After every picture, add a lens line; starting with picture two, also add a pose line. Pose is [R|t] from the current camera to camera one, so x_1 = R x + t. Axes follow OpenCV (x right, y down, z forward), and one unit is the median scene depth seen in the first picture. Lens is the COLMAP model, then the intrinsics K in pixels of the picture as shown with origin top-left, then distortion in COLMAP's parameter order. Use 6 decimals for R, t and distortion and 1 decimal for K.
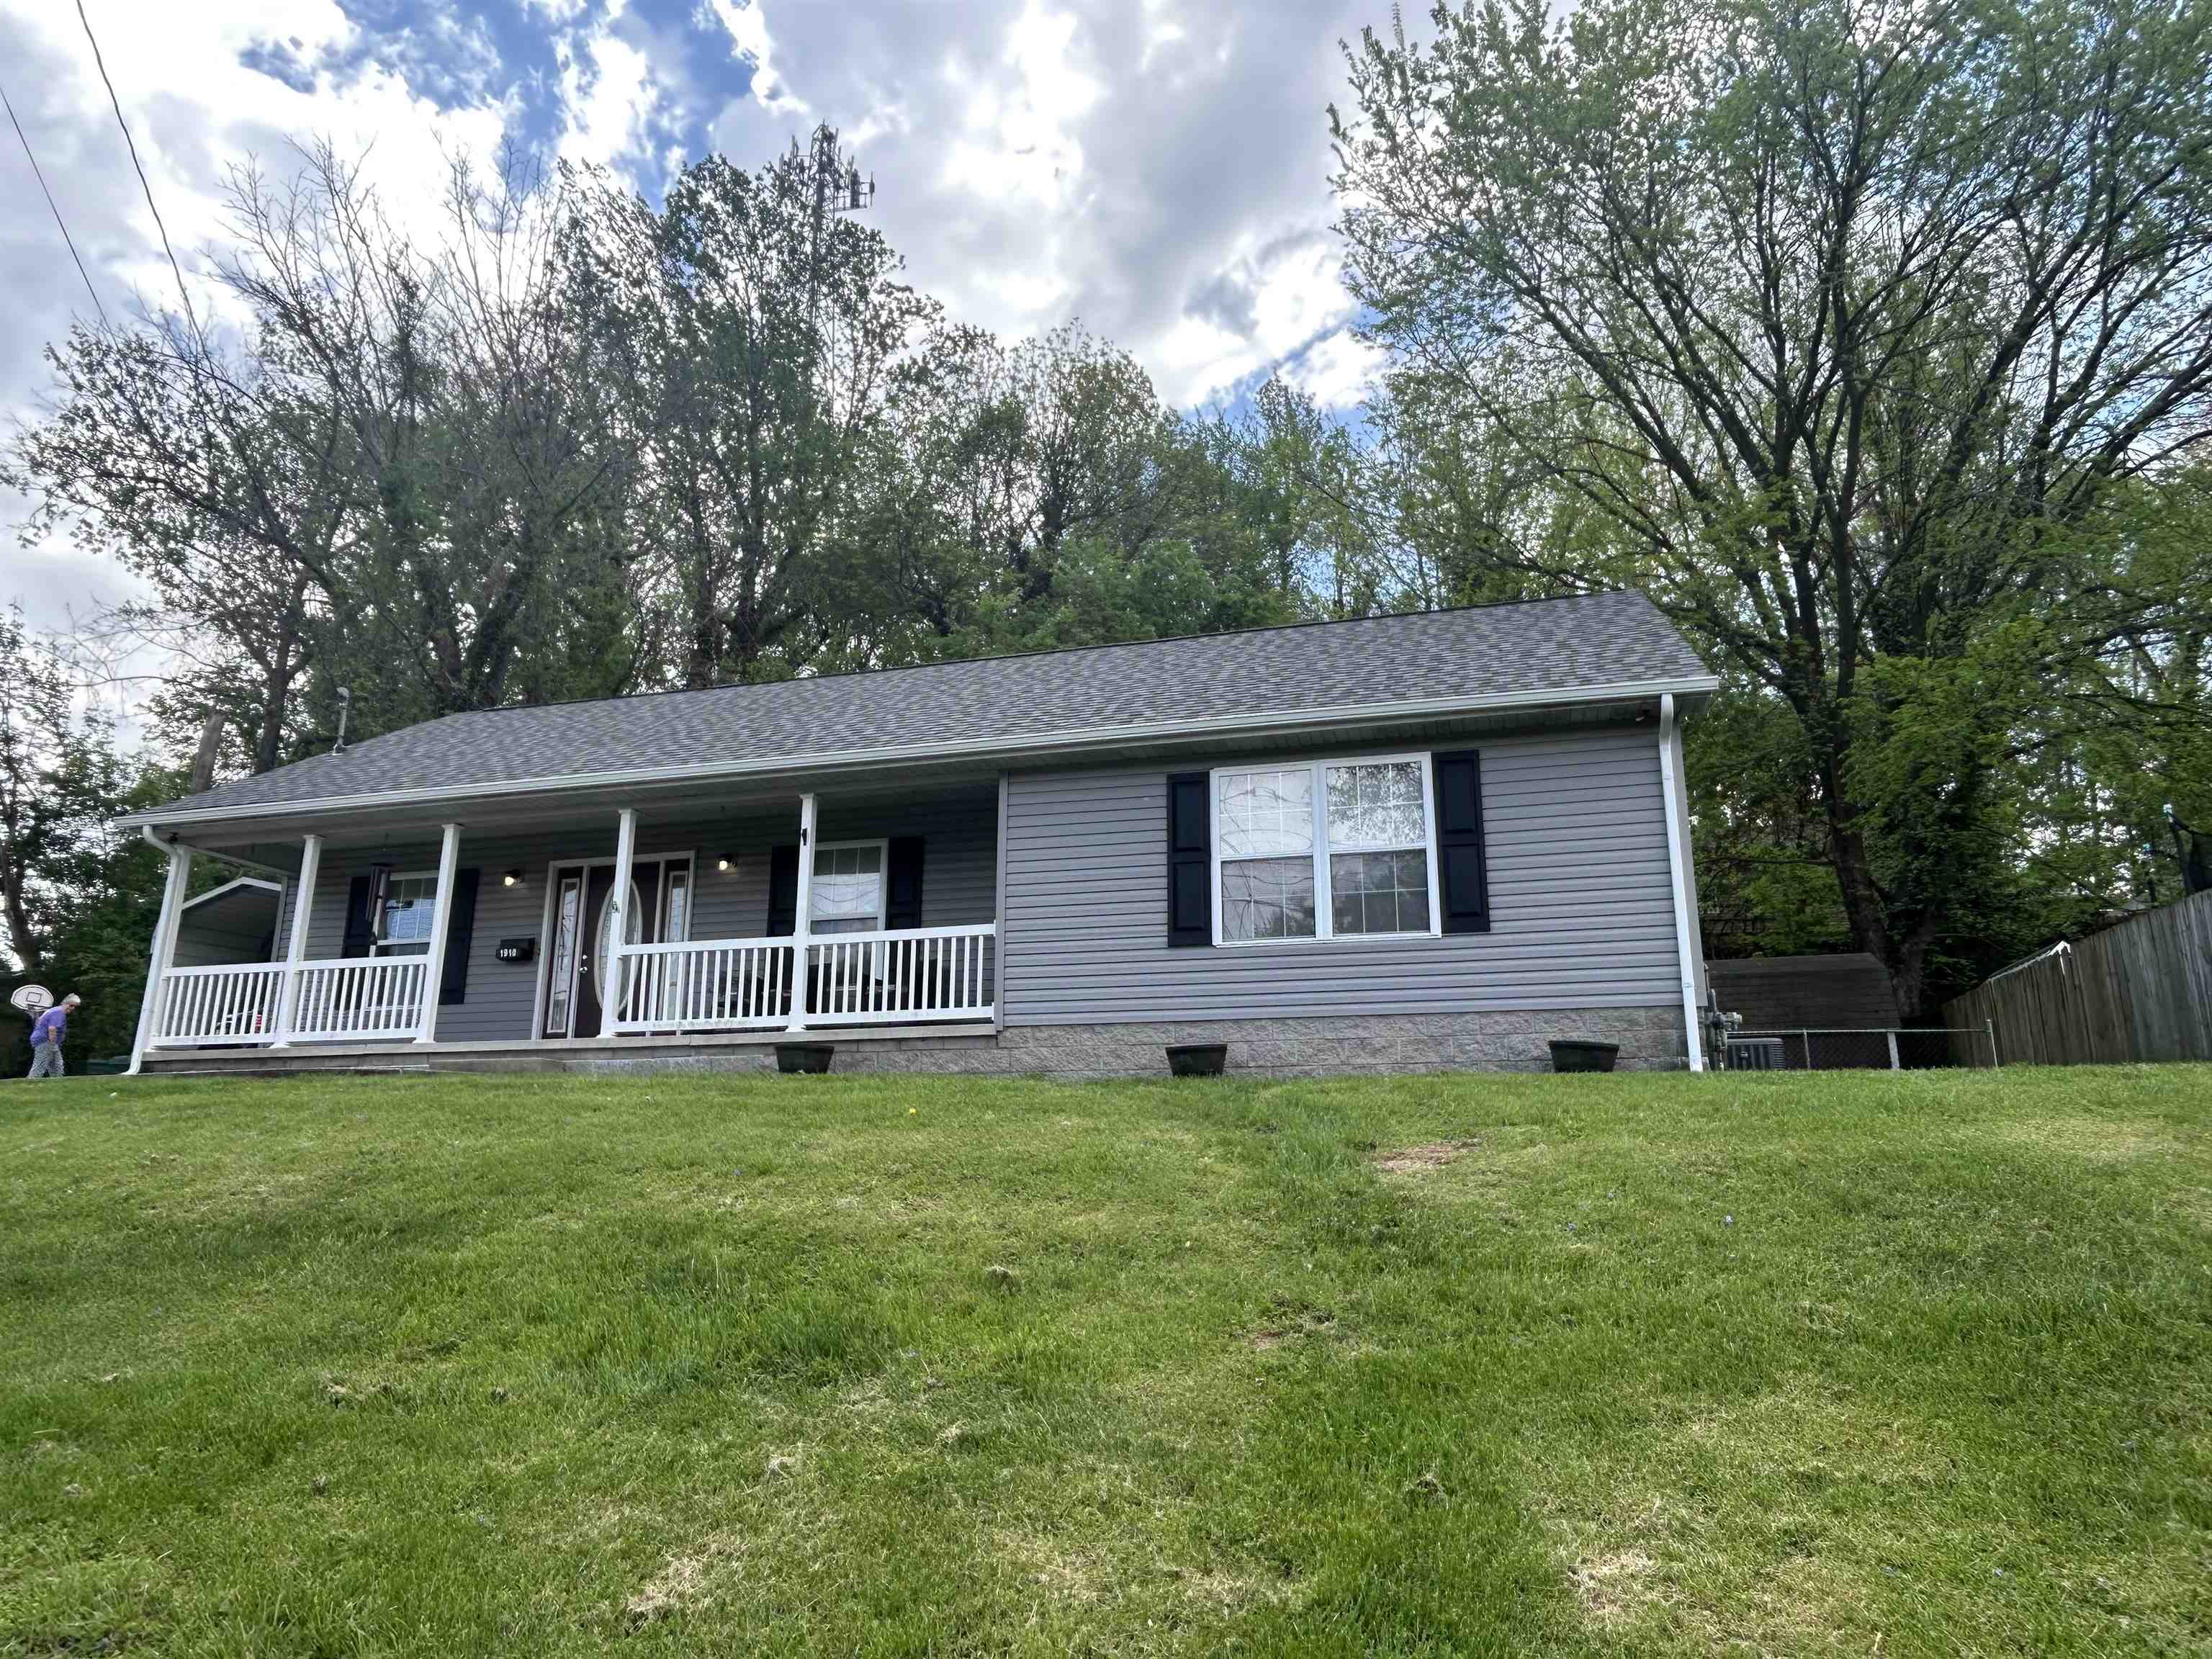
lens RADIAL K [[1446.0, 0, 1106.0], [0, 1446.0, 829.5], [0, 0, 1]] dist [0.001237, -0.001179]
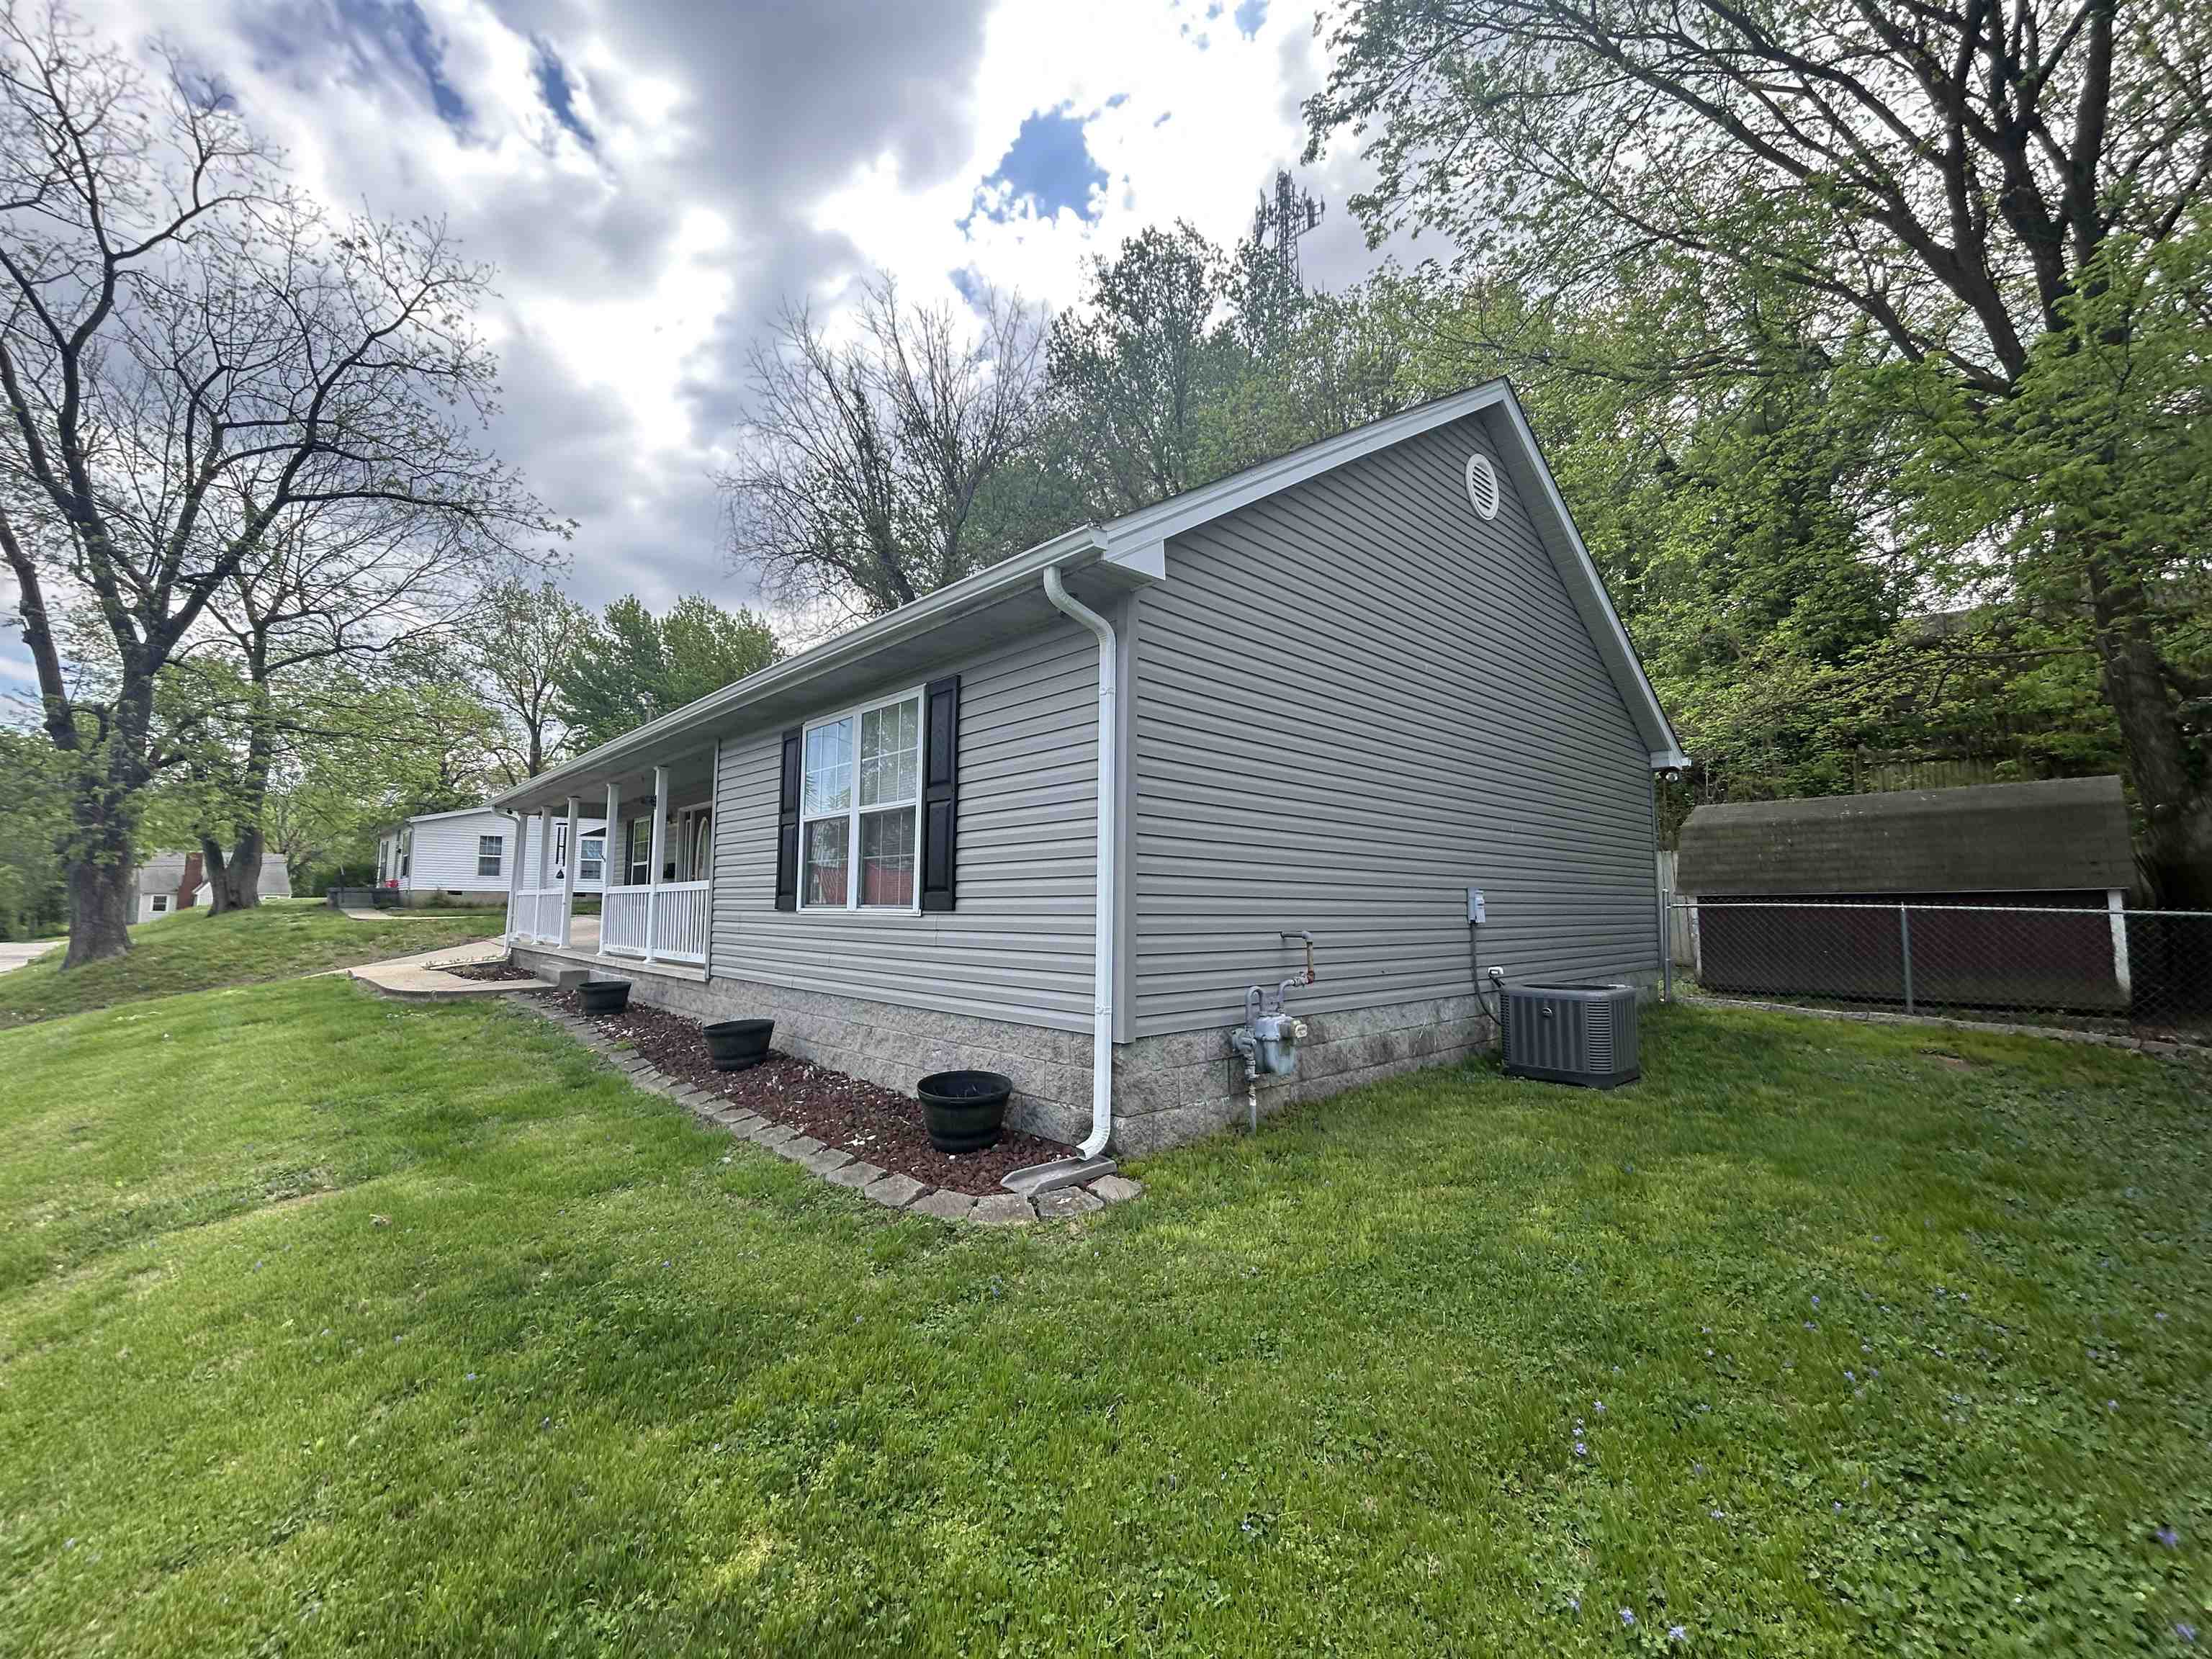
lens RADIAL K [[902.1, 0, 1100.1], [0, 902.1, 828.8], [0, 0, 1]] dist [0.007392, -0.000700]
pose [[0.860330, -0.047779, -0.507494, 0.517026], [0.131433, 0.982725, 0.130292, -0.024678], [0.492502, -0.178796, 0.851748, 0.550946]]
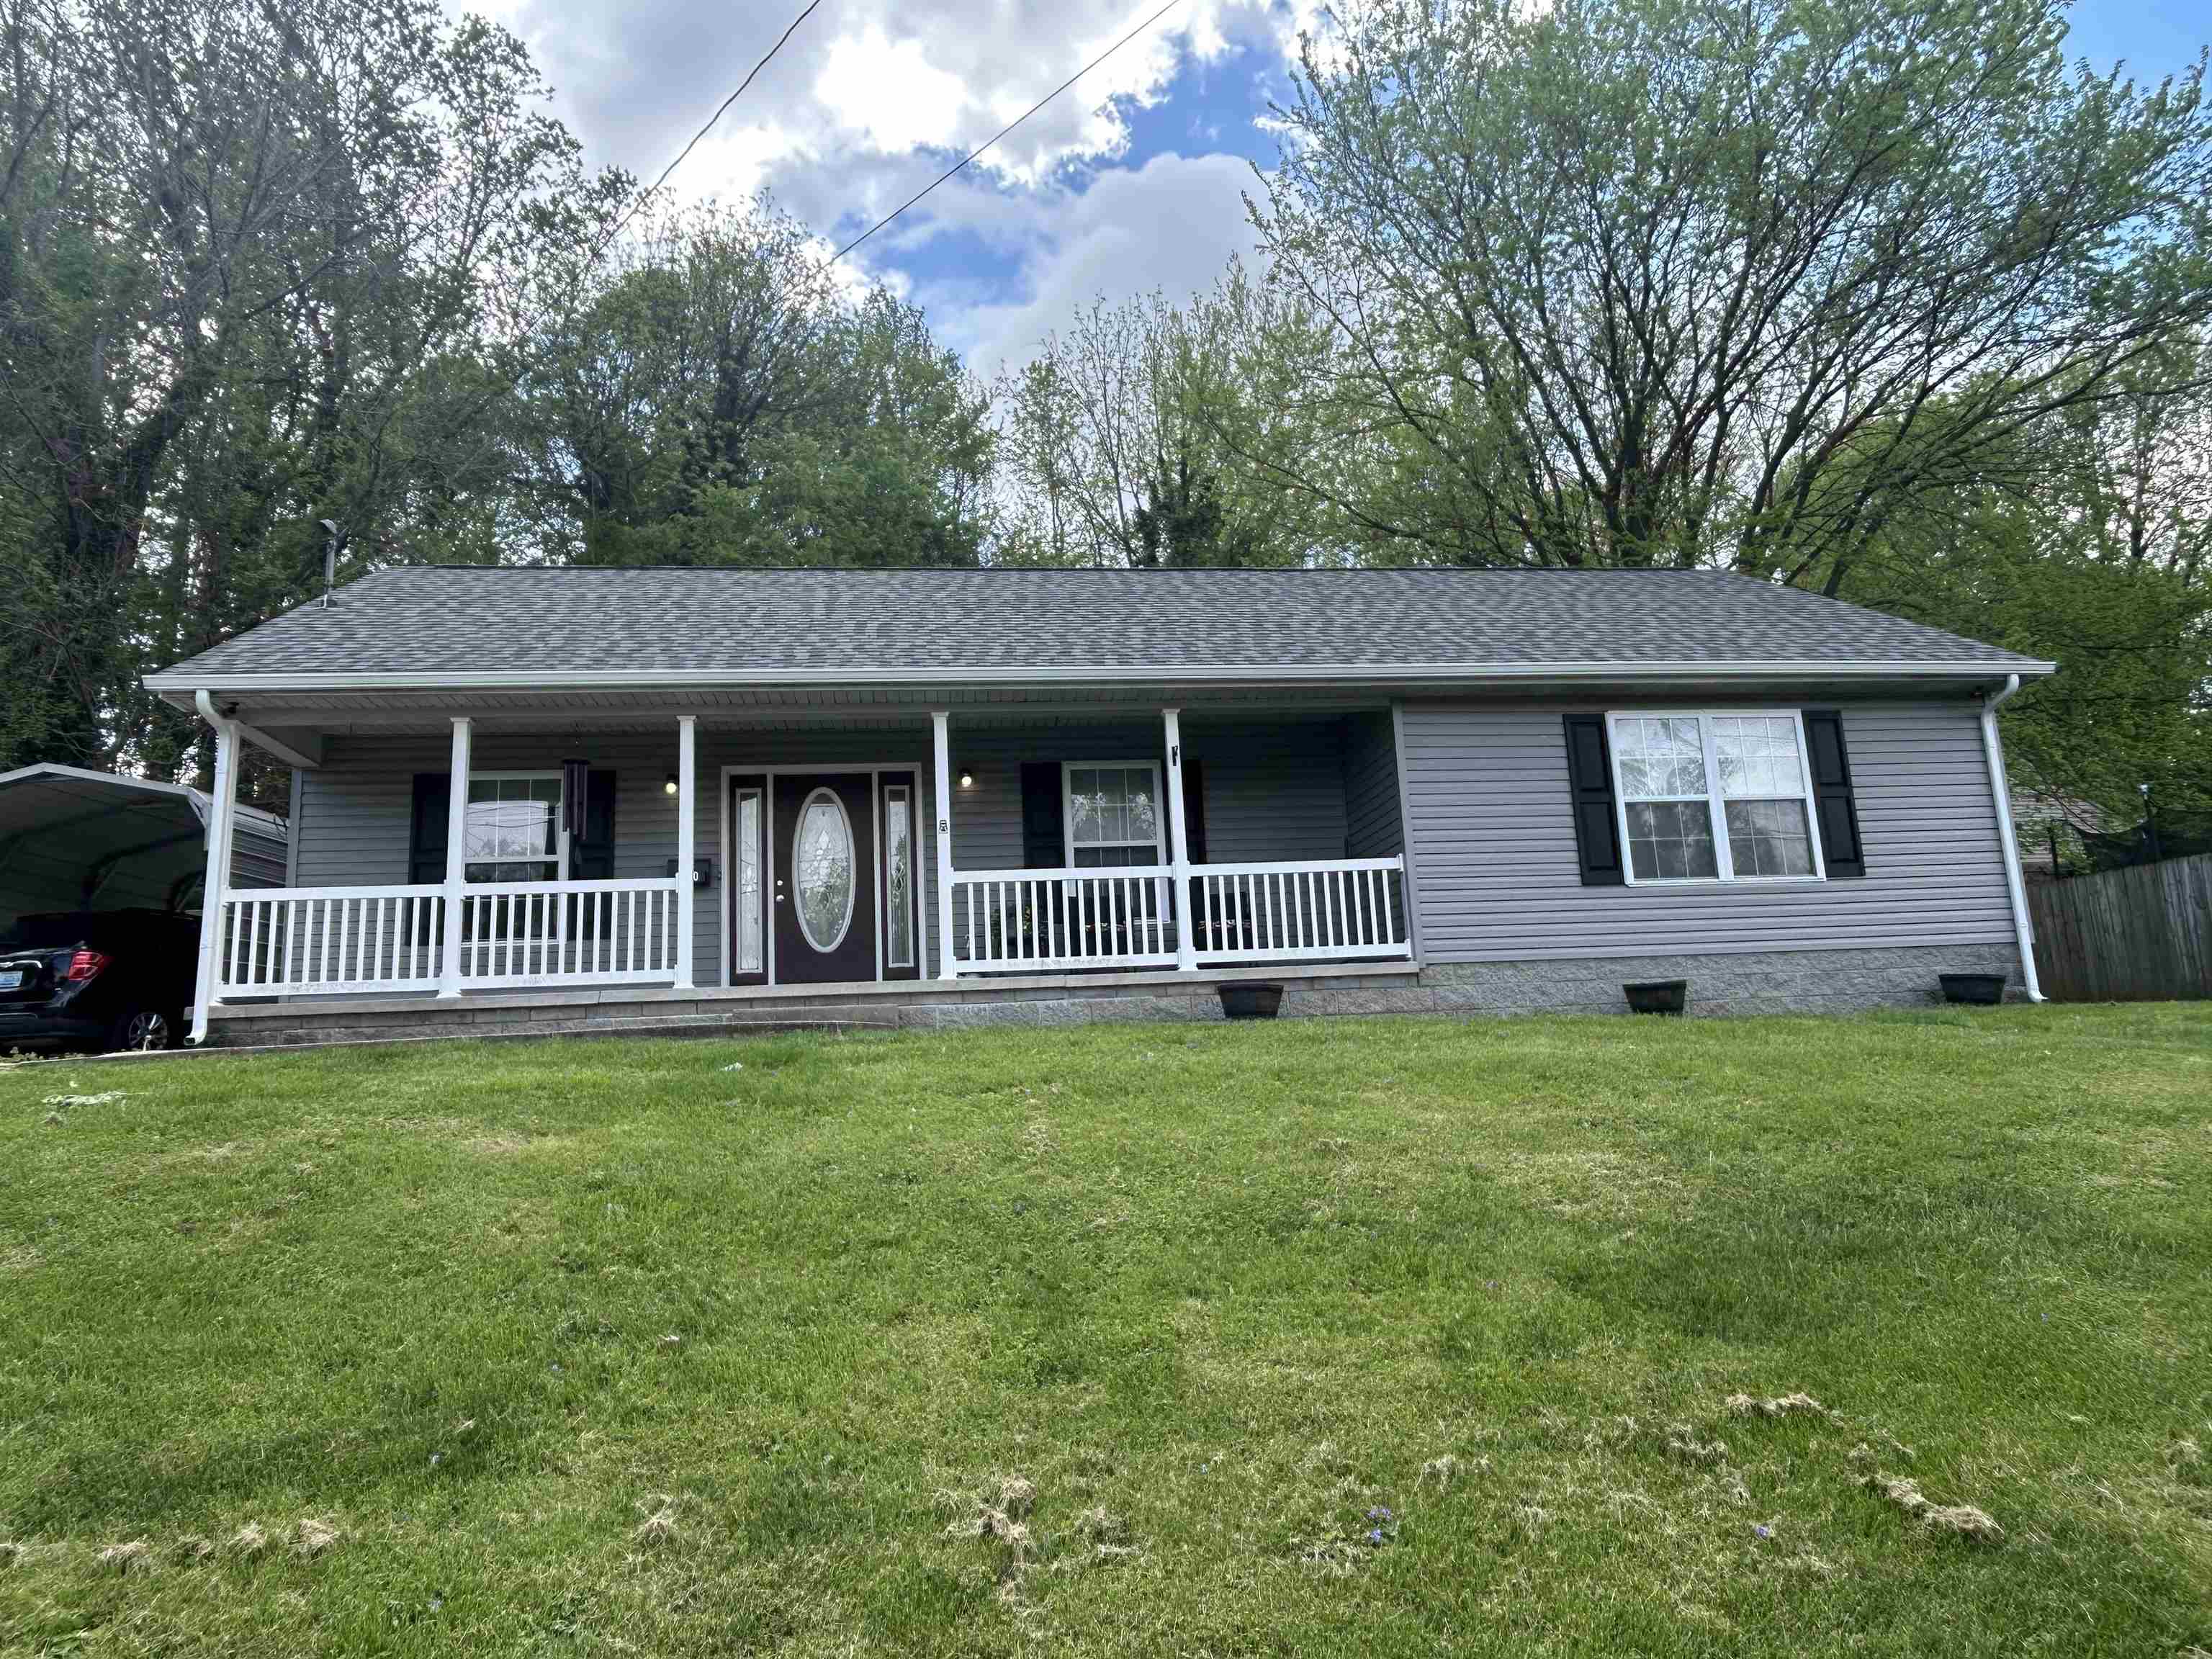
lens RADIAL K [[1451.0, 0, 1106.0], [0, 1451.0, 829.5], [0, 0, 1]] dist [-0.003157, 0.000260]
pose [[0.915220, 0.033109, 0.401592, -0.626666], [-0.049619, 0.998294, 0.030777, 0.026005], [-0.399888, -0.048094, 0.915301, 0.193009]]
